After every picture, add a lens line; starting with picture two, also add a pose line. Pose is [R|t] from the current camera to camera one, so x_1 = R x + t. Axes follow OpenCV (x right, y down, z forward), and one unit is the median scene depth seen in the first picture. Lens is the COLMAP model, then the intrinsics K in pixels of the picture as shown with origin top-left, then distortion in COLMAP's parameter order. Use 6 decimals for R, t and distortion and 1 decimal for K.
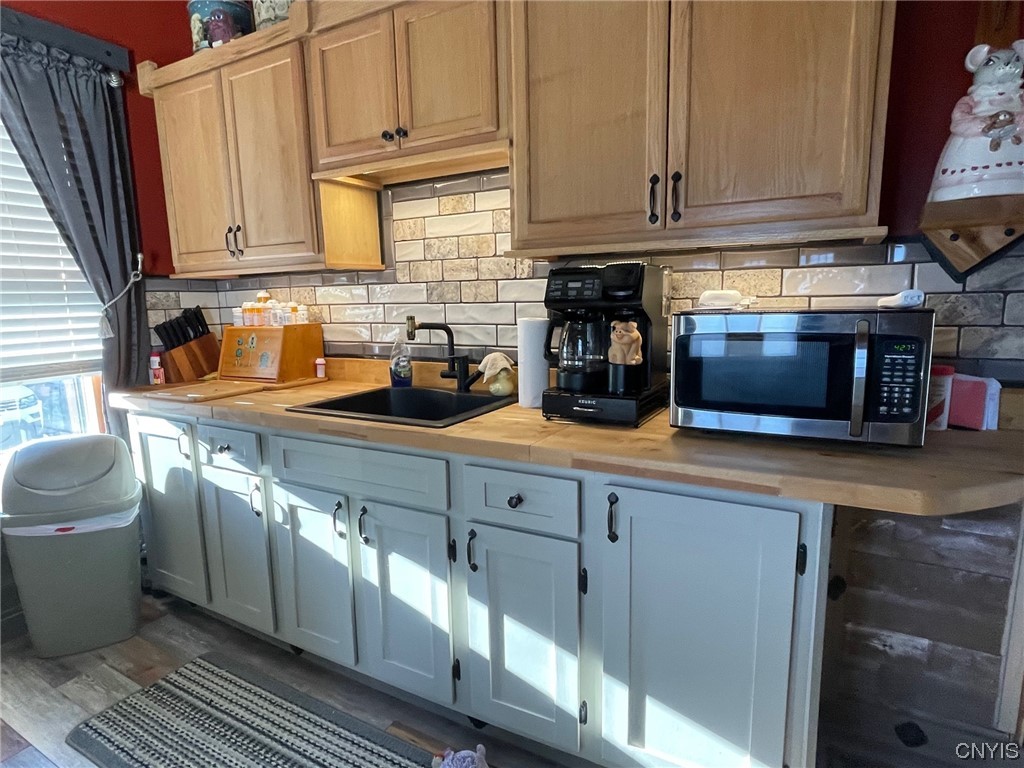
lens RADIAL K [[565.2, 0, 517.4], [0, 565.2, 385.5], [0, 0, 1]] dist [-0.000339, 0.002612]
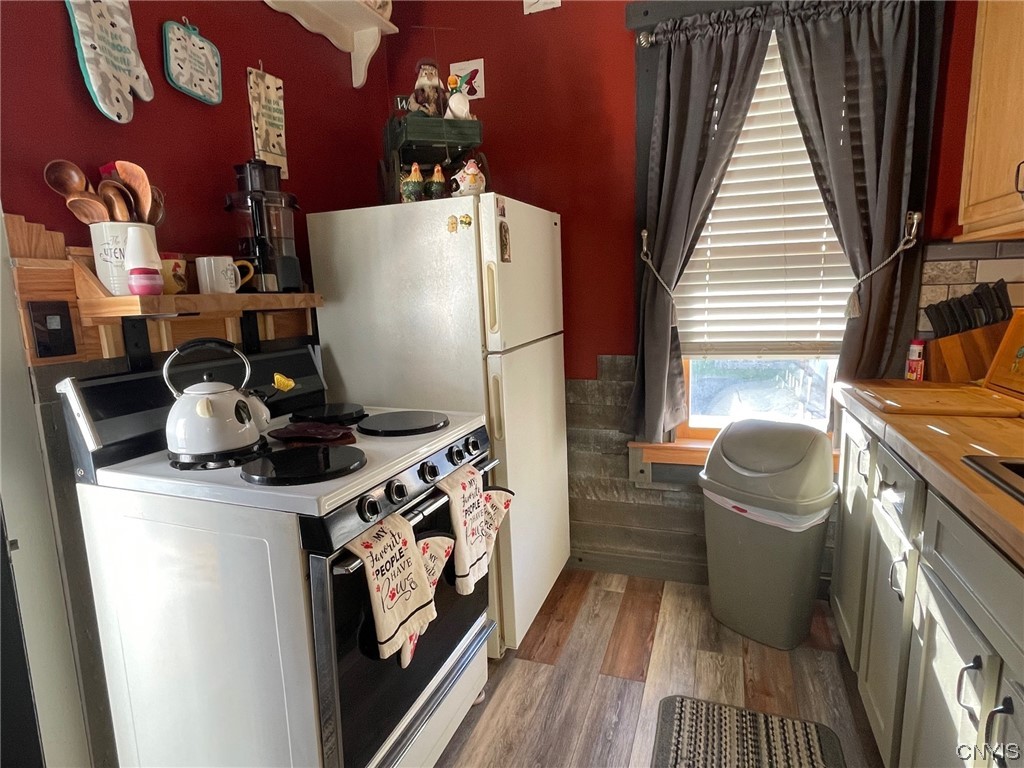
lens RADIAL K [[576.8, 0, 503.4], [0, 576.8, 388.5], [0, 0, 1]] dist [0.000039, -0.003775]
pose [[0.155291, 0.174631, -0.972311, 0.078565], [-0.127402, 0.979572, 0.155587, -0.056142], [0.979619, 0.099713, 0.174367, 0.395242]]
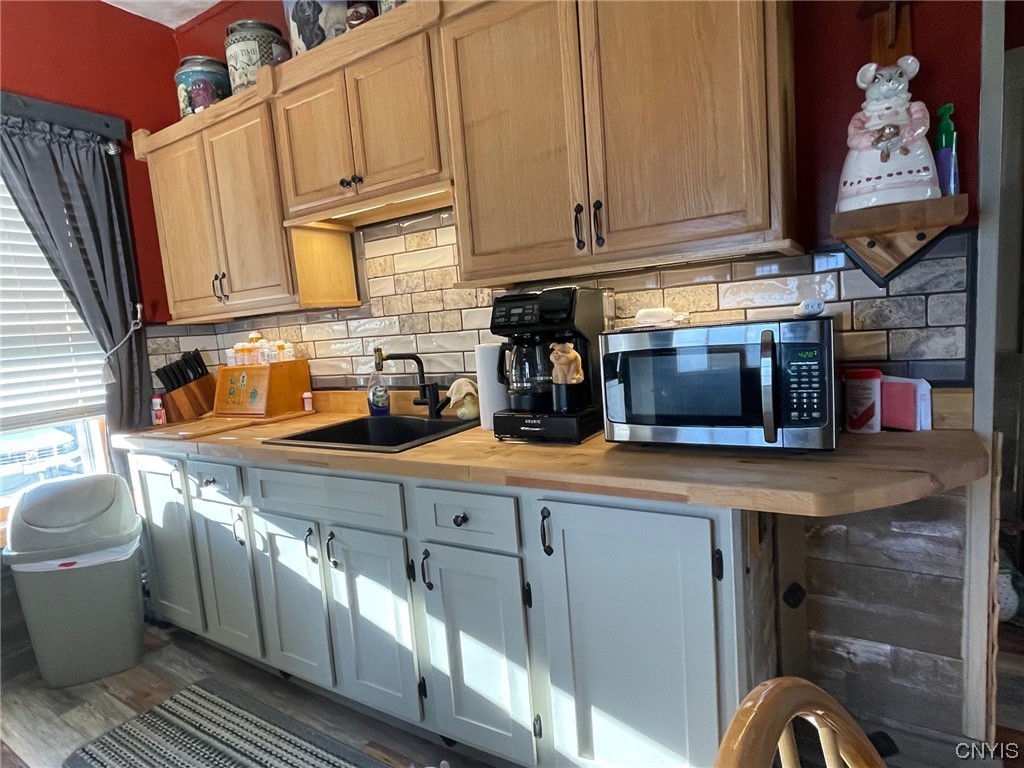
lens RADIAL K [[563.8, 0, 512.0], [0, 563.8, 384.0], [0, 0, 1]] dist [0.001271, 0.002145]
pose [[0.997273, -0.051539, -0.052822, 0.111205], [0.049123, 0.997731, -0.046045, 0.004514], [0.055076, 0.043325, 0.997542, -0.033767]]
